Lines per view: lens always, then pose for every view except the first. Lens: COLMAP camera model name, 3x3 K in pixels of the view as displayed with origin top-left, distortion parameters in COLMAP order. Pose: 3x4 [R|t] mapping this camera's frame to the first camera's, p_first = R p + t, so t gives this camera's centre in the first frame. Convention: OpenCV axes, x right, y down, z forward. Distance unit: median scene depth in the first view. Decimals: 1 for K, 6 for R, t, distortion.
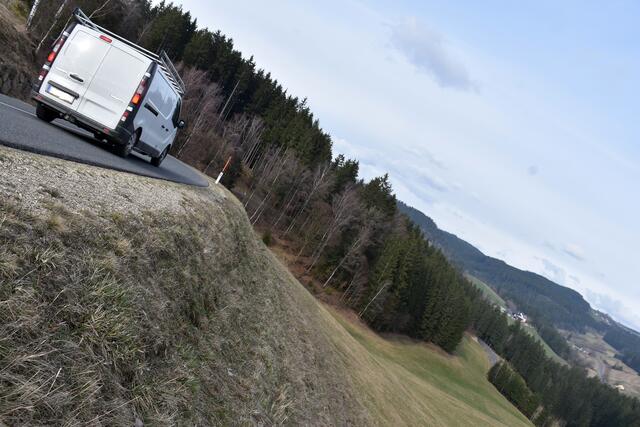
lens RADIAL K [[582.7, 0, 307.7], [0, 582.7, 214.1], [0, 0, 1]] dist [-0.127988, 0.205032]
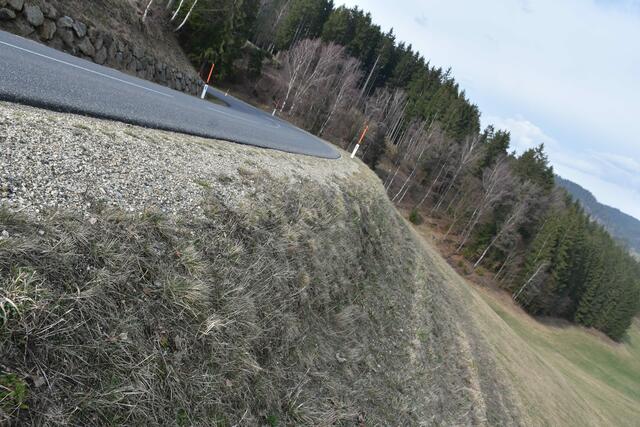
lens RADIAL K [[489.5, 0, 312.6], [0, 489.5, 213.7], [0, 0, 1]] dist [-0.182706, 0.104649]
pose [[0.962218, -0.015604, -0.271833, -0.012344], [0.028234, 0.998693, 0.042615, -0.001445], [0.270813, -0.048680, 0.961400, 0.185829]]
